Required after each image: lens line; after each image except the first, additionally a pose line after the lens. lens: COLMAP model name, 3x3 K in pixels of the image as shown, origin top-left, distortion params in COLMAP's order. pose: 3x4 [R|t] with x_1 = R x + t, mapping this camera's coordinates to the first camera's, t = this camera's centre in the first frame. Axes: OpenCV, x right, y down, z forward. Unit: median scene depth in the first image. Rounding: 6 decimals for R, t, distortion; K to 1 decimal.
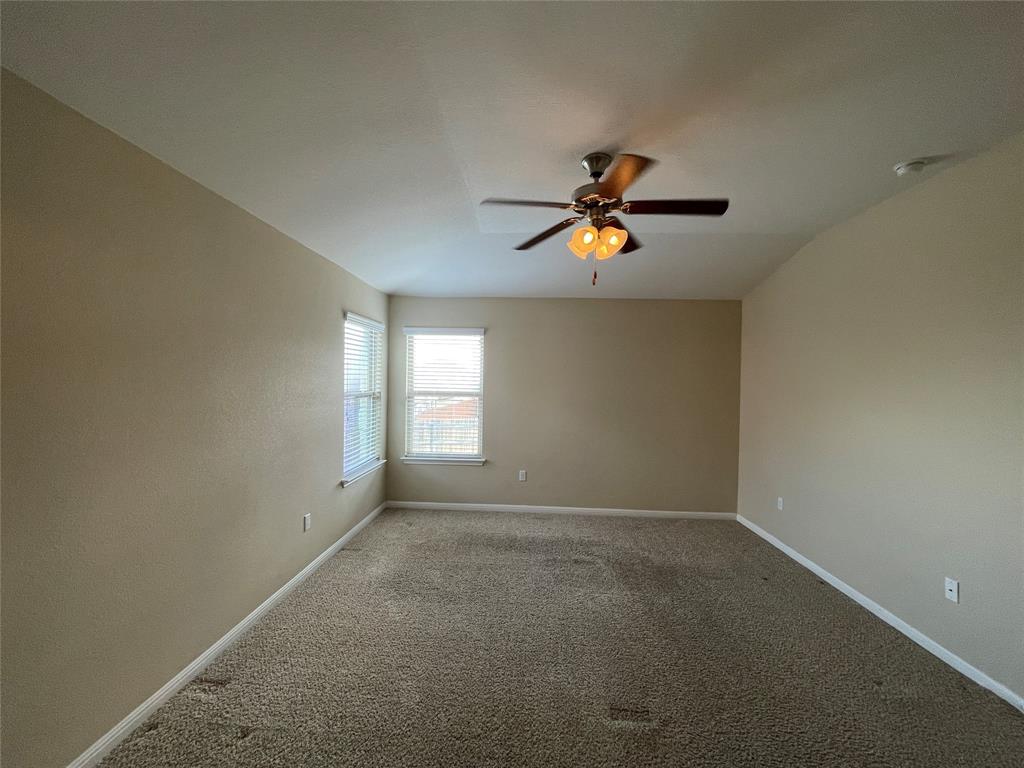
lens RADIAL K [[418.5, 0, 505.8], [0, 418.5, 378.6], [0, 0, 1]] dist [0.000635, 0.000425]
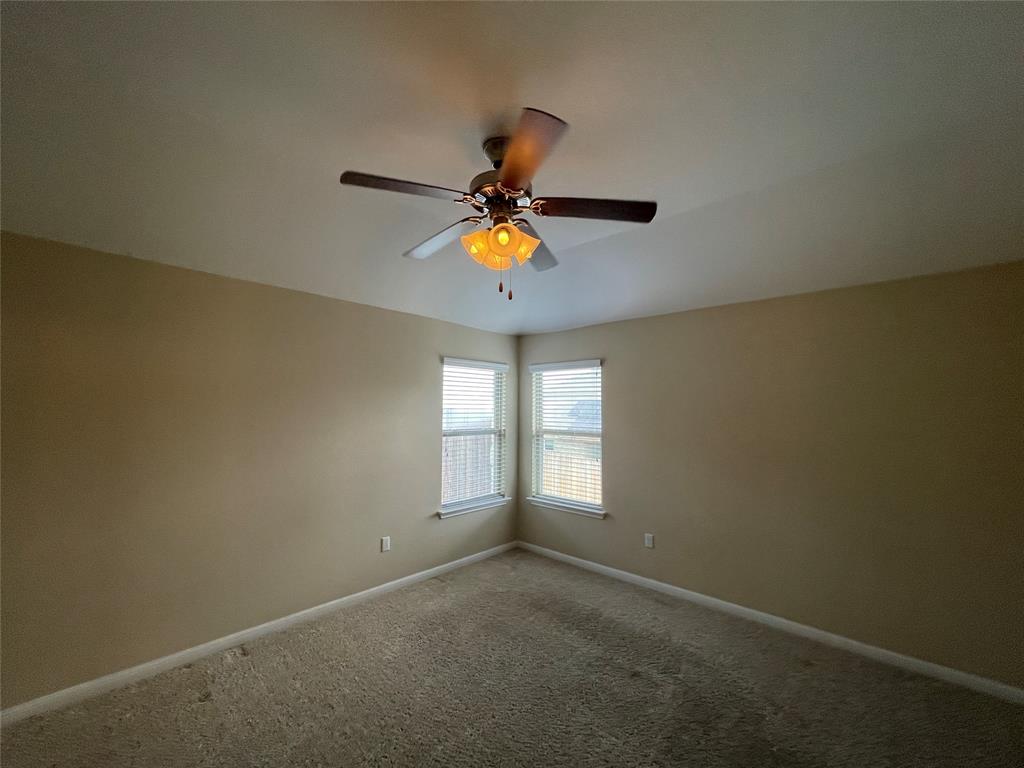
lens RADIAL K [[412.6, 0, 510.7], [0, 412.6, 384.4], [0, 0, 1]] dist [-0.001829, 0.000345]
pose [[0.765337, -0.053655, -0.641389, 0.364691], [0.006174, 0.997085, -0.076043, -0.002652], [0.643600, 0.054239, 0.763438, 0.230499]]
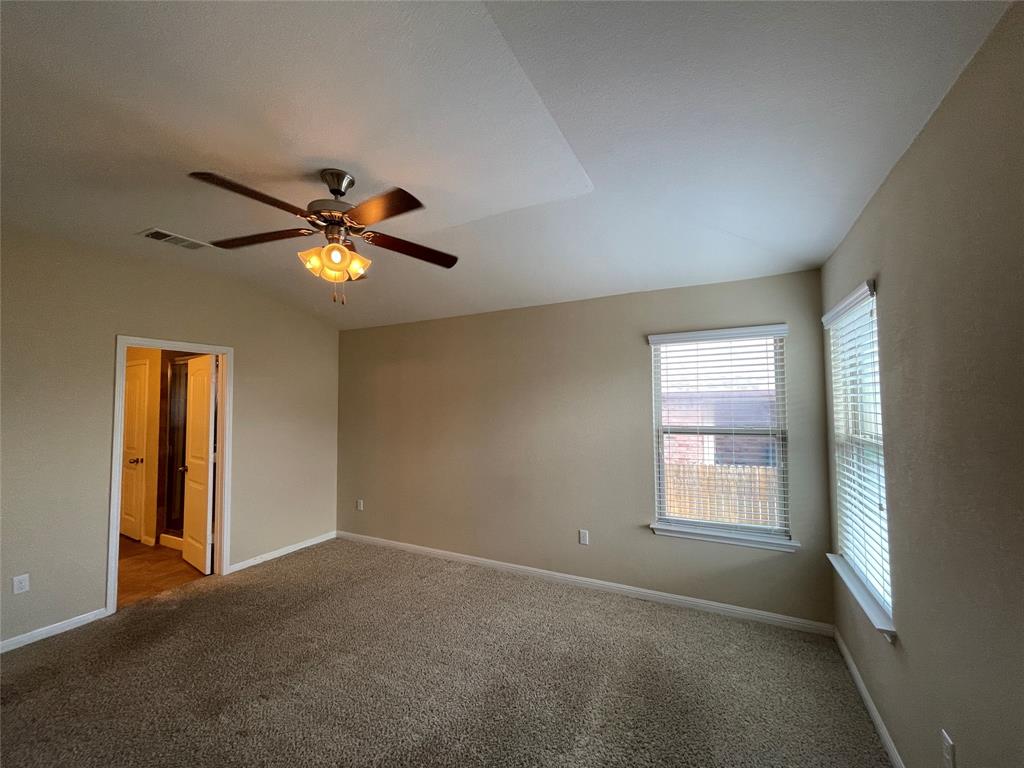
lens RADIAL K [[405.1, 0, 512.5], [0, 405.1, 390.0], [0, 0, 1]] dist [-0.000271, 0.000074]
pose [[-0.405813, -0.051903, -0.912481, 0.426085], [-0.000654, 0.998402, -0.056499, 0.005576], [0.913956, -0.022331, -0.405199, 0.874119]]
